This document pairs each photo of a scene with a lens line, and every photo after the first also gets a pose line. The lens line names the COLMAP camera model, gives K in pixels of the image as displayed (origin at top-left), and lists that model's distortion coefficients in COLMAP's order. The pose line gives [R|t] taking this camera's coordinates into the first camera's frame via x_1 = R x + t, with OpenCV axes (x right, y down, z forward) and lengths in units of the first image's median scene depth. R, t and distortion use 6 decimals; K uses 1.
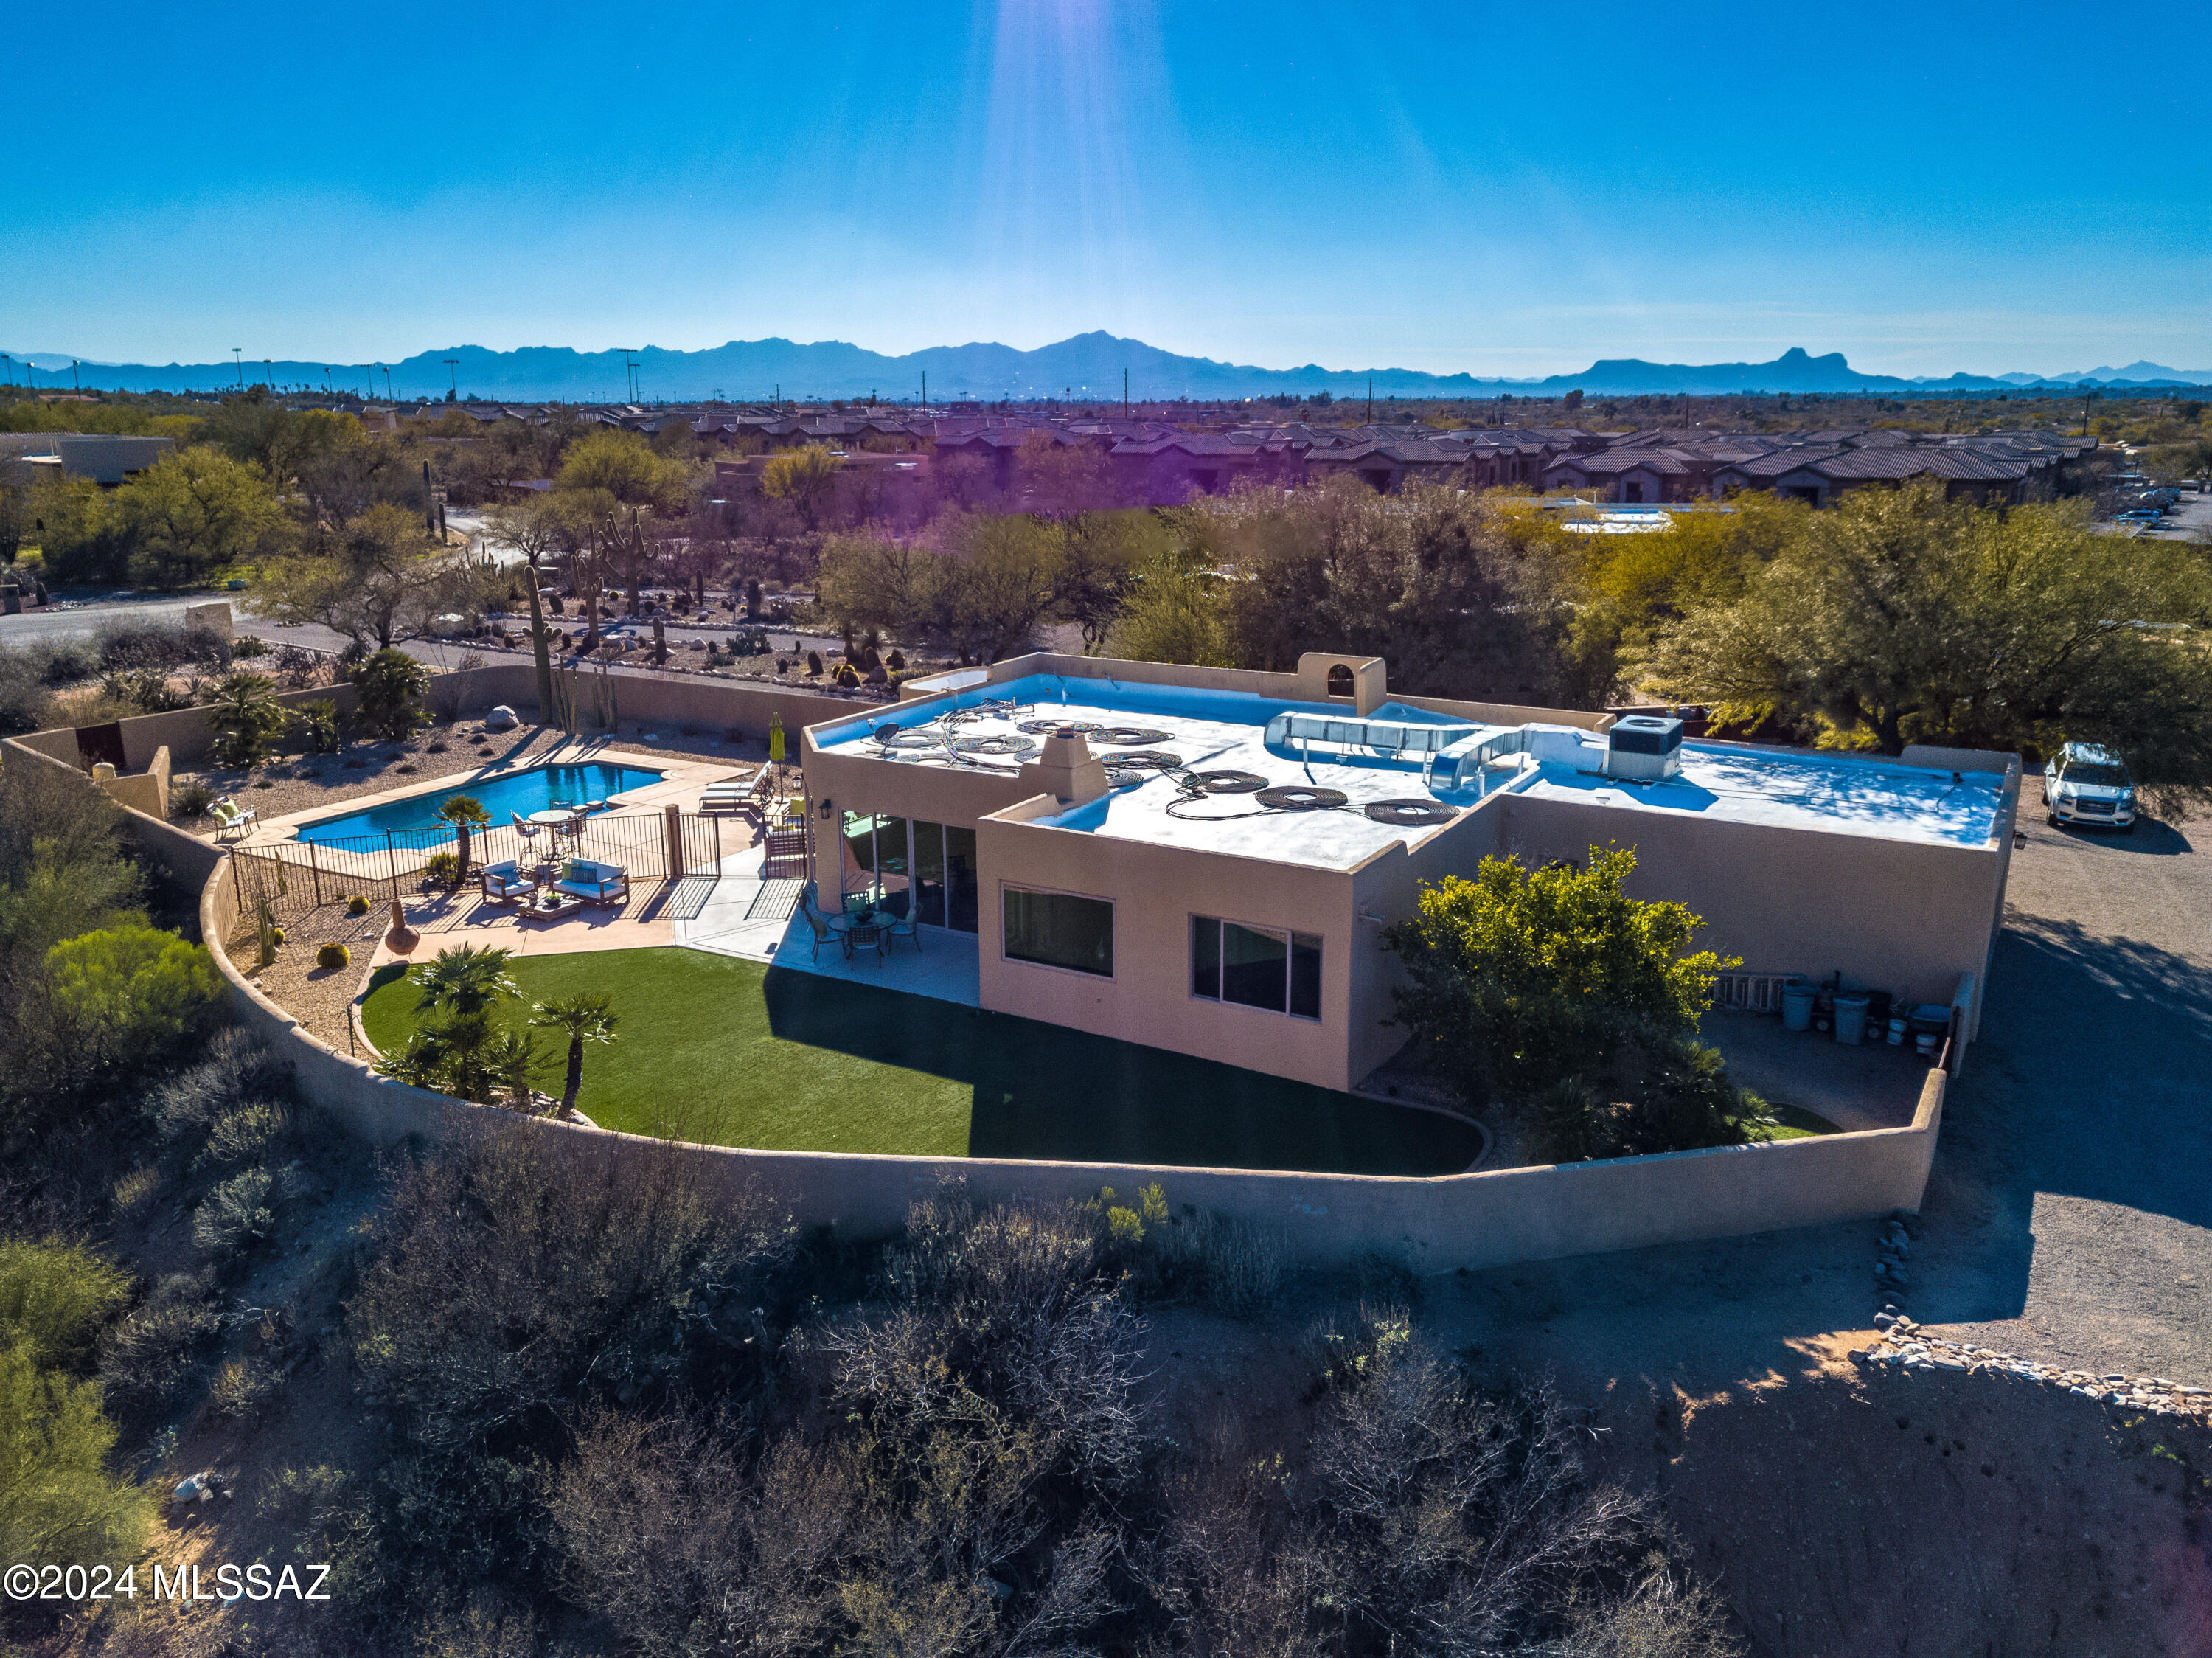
lens RADIAL K [[1592.4, 0, 1106.0], [0, 1592.4, 829.0], [0, 0, 1]] dist [0.130776, -0.157374]
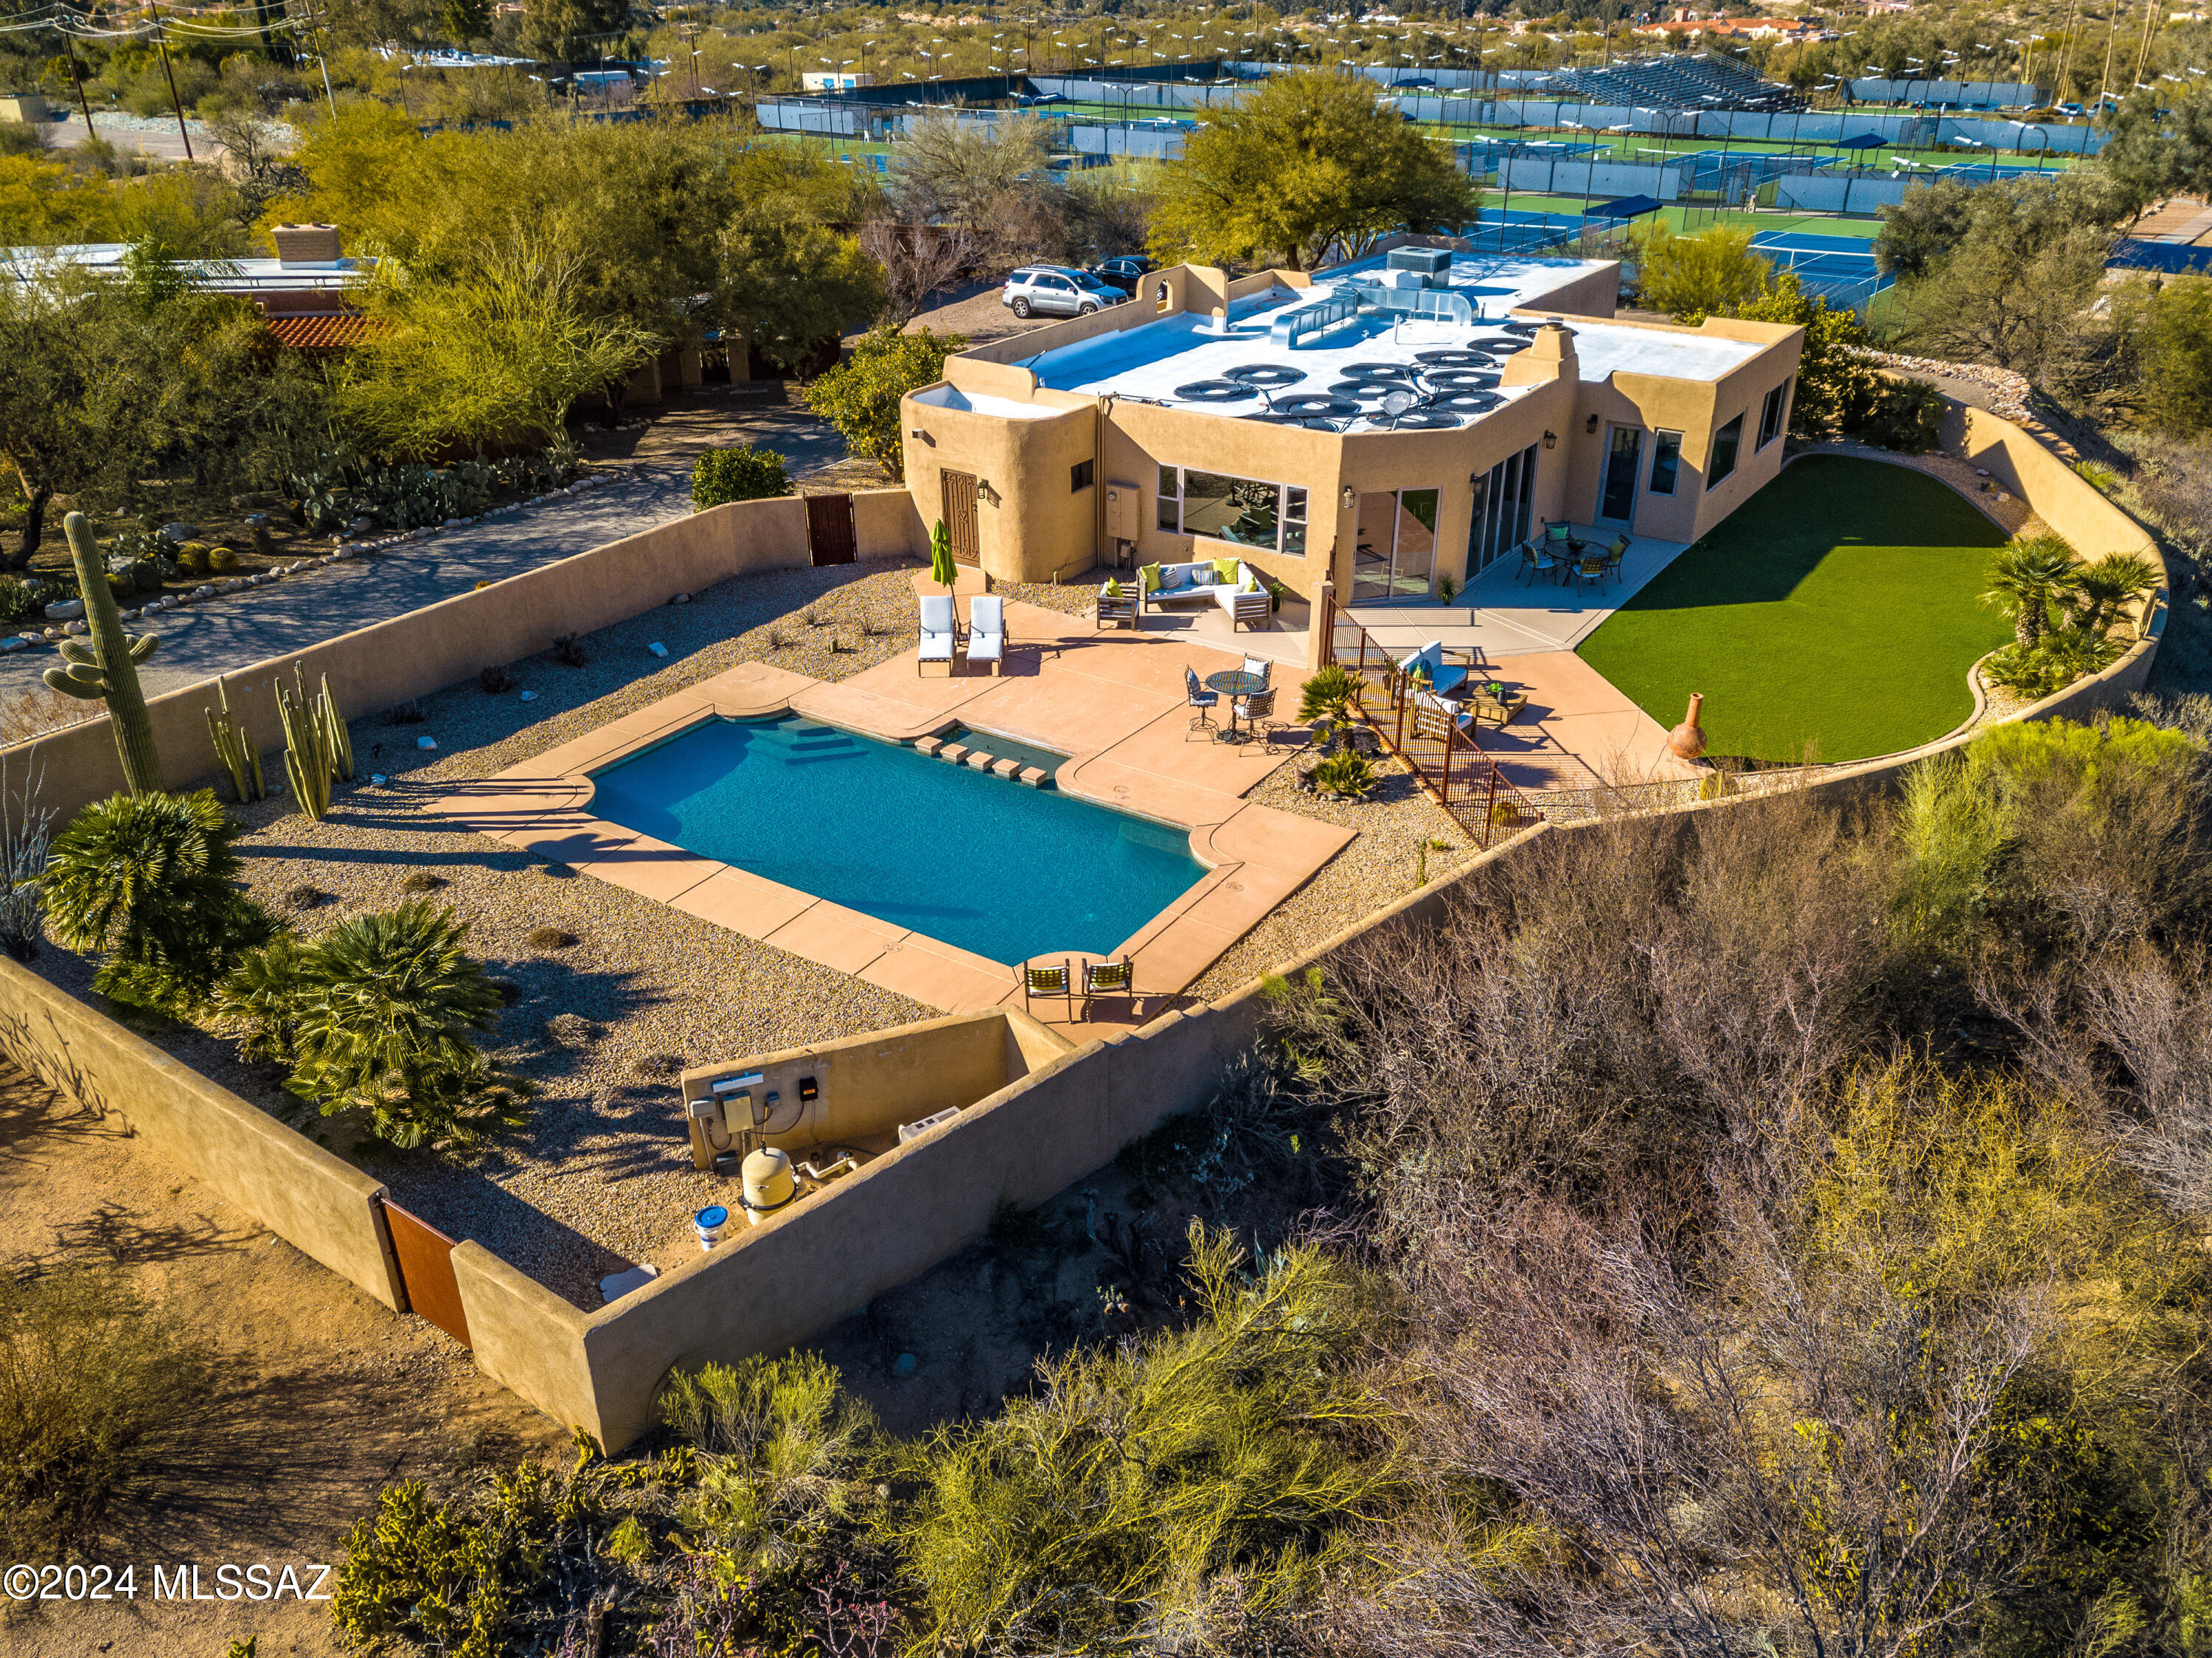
lens RADIAL K [[1592.4, 0, 1106.0], [0, 1592.4, 829.0], [0, 0, 1]] dist [0.130776, -0.157374]
pose [[0.036791, -0.448942, 0.892803, -1.216908], [0.244395, 0.870321, 0.427565, -0.321697], [-0.968977, 0.202466, 0.141739, 1.187505]]
